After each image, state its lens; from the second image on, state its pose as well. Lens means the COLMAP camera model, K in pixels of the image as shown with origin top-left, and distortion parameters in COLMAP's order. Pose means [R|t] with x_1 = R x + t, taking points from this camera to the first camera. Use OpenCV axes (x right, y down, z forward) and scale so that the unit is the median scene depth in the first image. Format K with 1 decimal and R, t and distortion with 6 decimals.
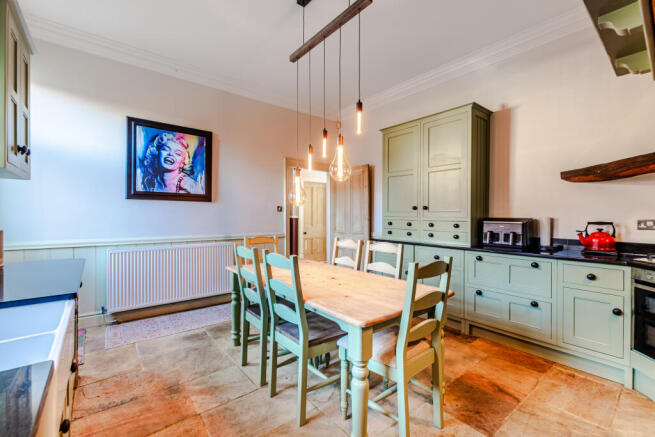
lens RADIAL K [[283.5, 0, 334.0], [0, 283.5, 213.7], [0, 0, 1]] dist [0.001282, -0.000172]
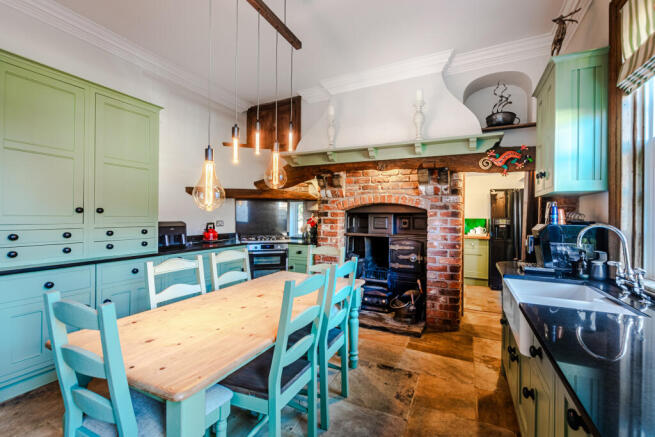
lens RADIAL K [[283.5, 0, 323.9], [0, 283.5, 214.5], [0, 0, 1]] dist [0.001282, -0.000172]
pose [[-0.402214, -0.002950, 0.915541, -0.802881], [-0.011899, 0.999927, -0.002006, -0.022535], [-0.915468, -0.011701, -0.402220, 1.066103]]
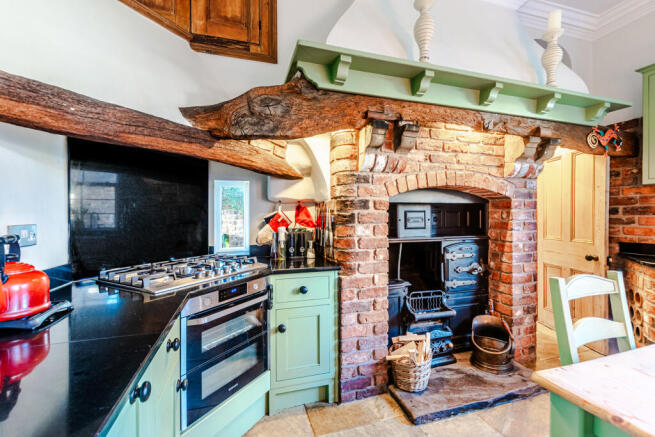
lens RADIAL K [[283.5, 0, 329.1], [0, 283.5, 215.8], [0, 0, 1]] dist [0.001282, -0.000172]
pose [[-0.925185, 0.000563, 0.379516, 0.420679], [0.000647, 1.000000, 0.000095, 0.003583], [-0.379516, 0.000334, -0.925185, 1.181429]]
